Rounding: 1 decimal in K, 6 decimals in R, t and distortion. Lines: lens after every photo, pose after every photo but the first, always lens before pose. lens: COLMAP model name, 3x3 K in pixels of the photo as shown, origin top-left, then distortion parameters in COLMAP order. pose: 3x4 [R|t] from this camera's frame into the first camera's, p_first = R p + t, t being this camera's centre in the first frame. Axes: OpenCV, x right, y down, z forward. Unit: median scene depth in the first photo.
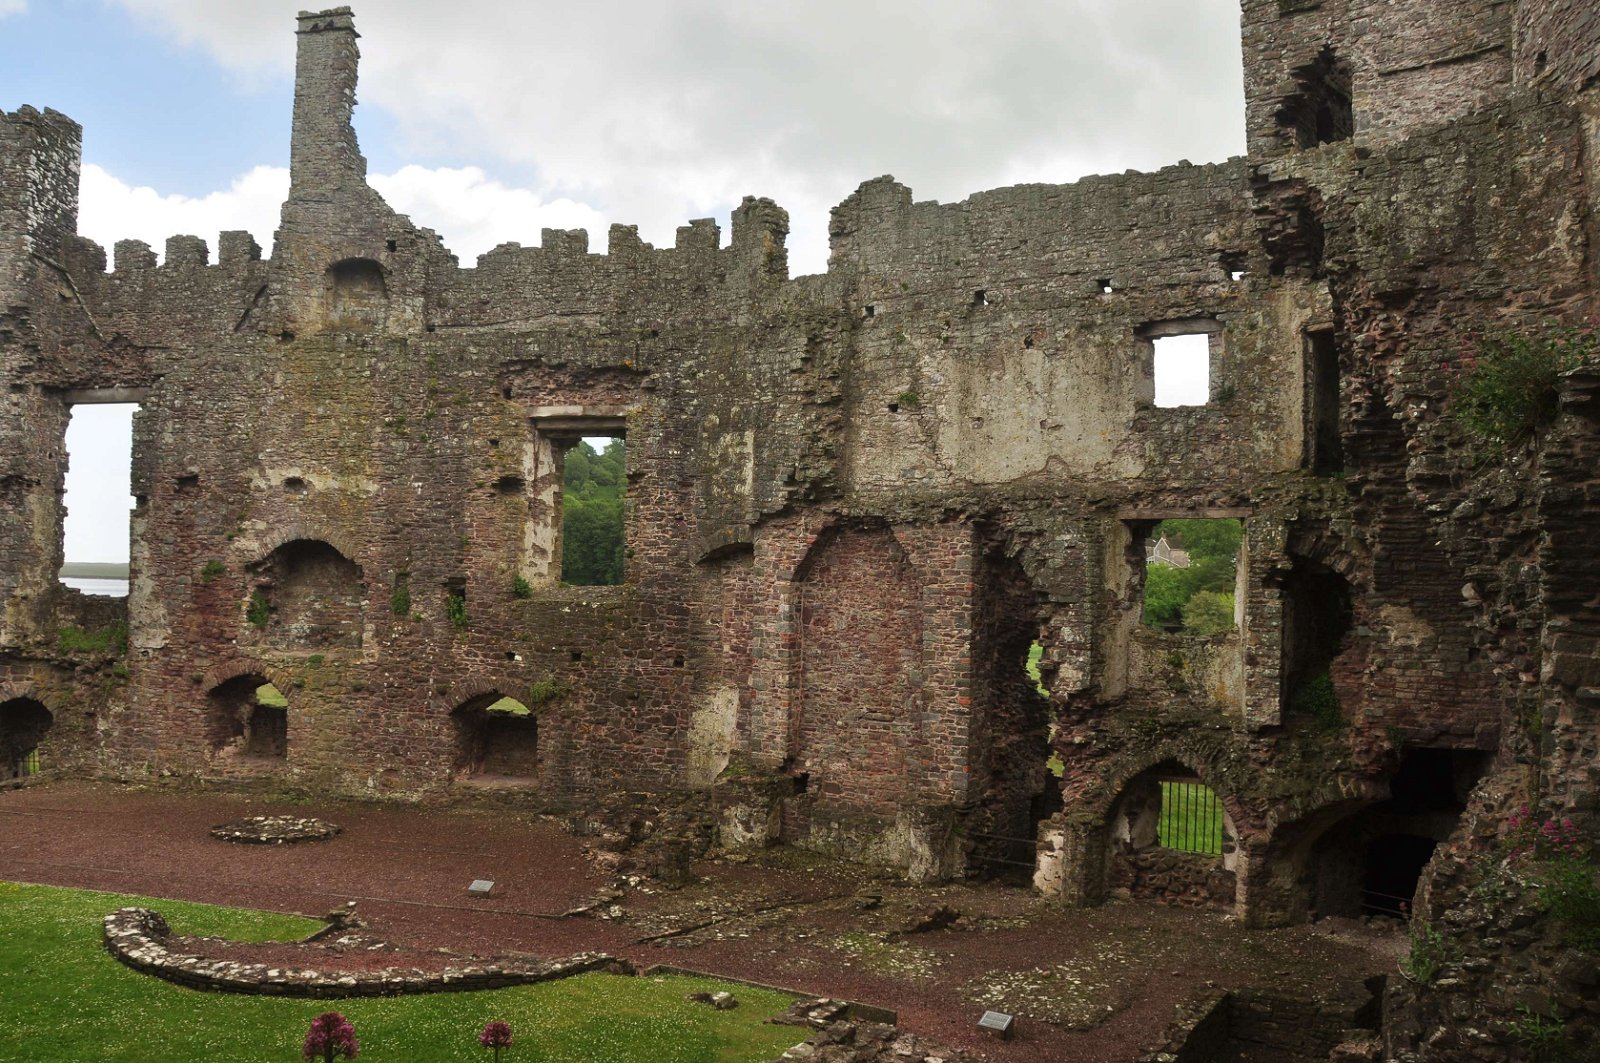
lens RADIAL K [[1239.8, 0, 778.7], [0, 1239.8, 558.1], [0, 0, 1]] dist [-0.168625, 0.116516]
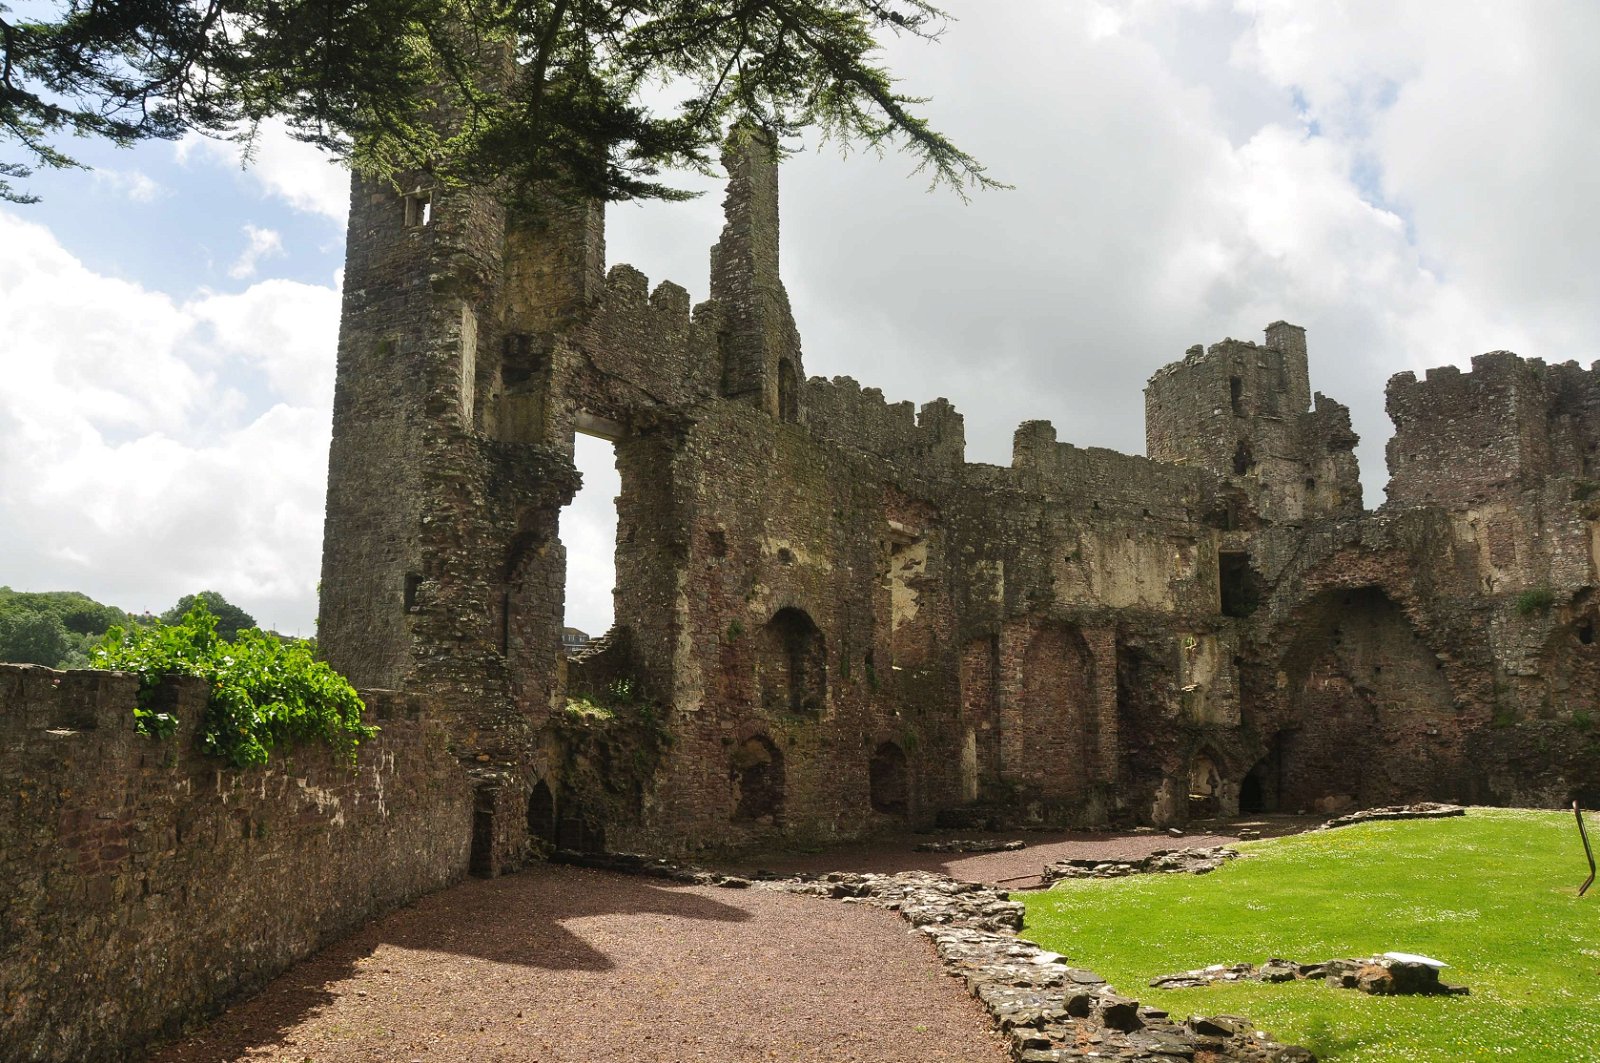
lens RADIAL K [[1254.6, 0, 778.6], [0, 1254.6, 551.4], [0, 0, 1]] dist [-0.166181, 0.124128]
pose [[0.433674, 0.115725, 0.893607, -1.487841], [-0.008747, 0.992212, -0.124250, 0.078625], [-0.901027, 0.046068, 0.431309, 0.560535]]
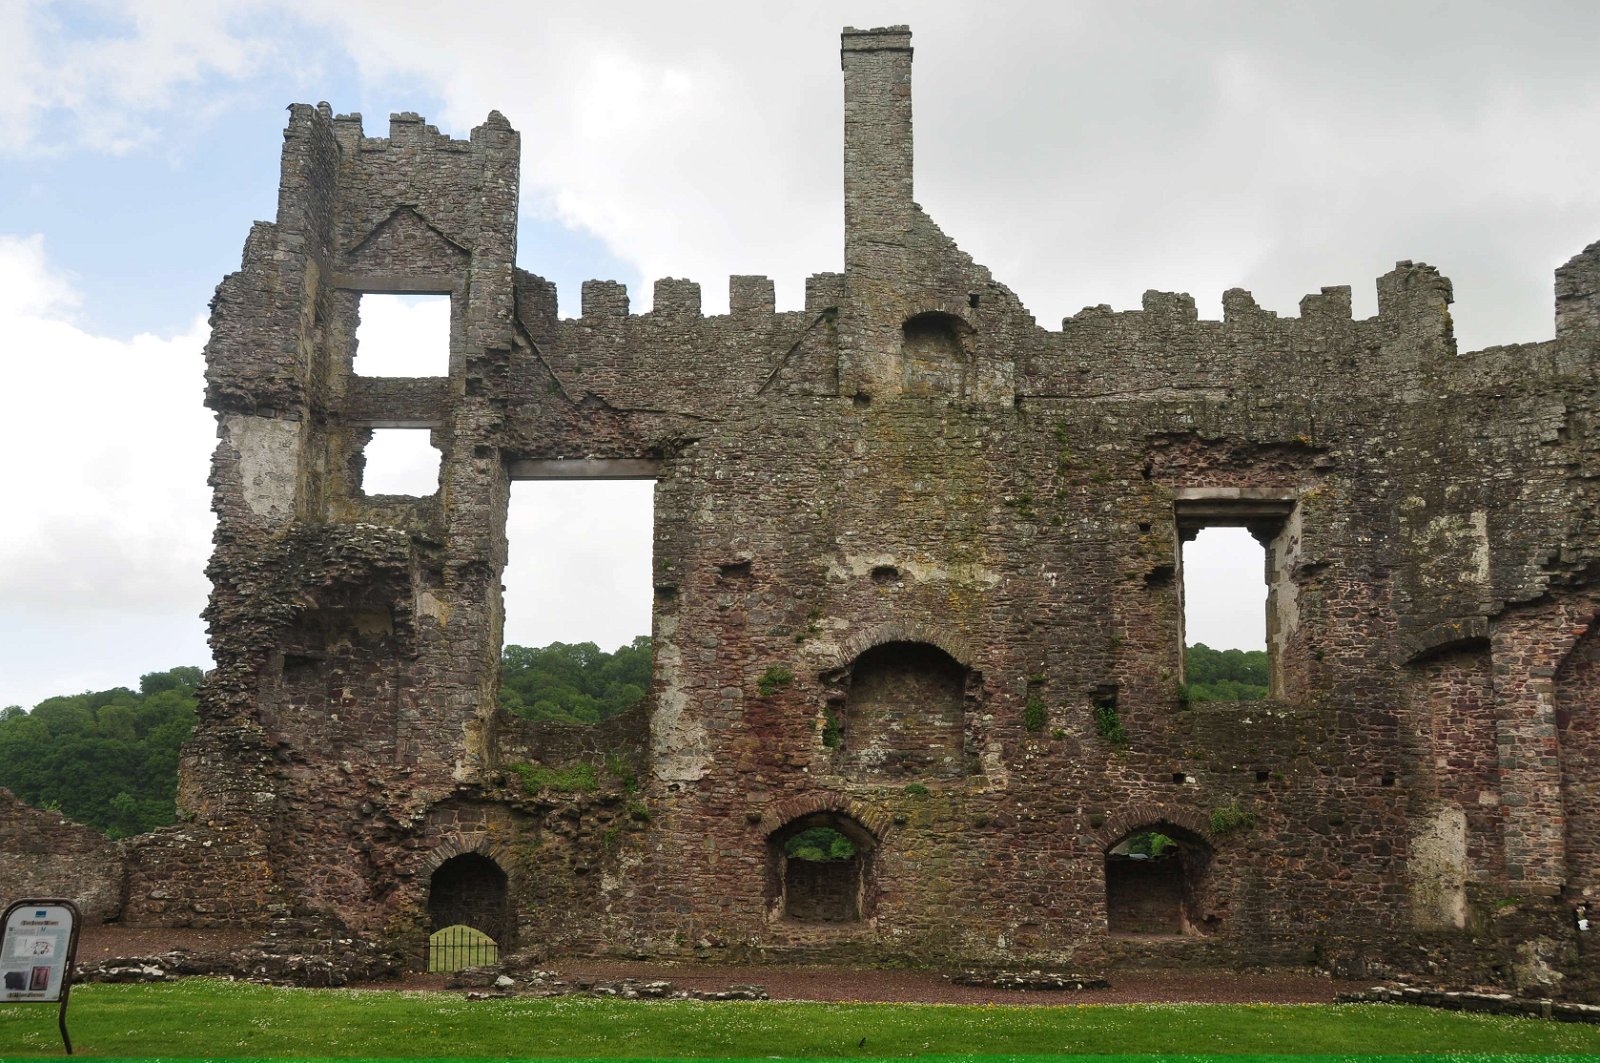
lens RADIAL K [[1536.6, 0, 776.8], [0, 1536.6, 557.2], [0, 0, 1]] dist [-0.097360, 0.206286]
pose [[0.994613, 0.012650, 0.102880, -0.619123], [0.003700, 0.987560, -0.157200, 0.096546], [-0.103588, 0.156734, 0.982193, -0.015708]]
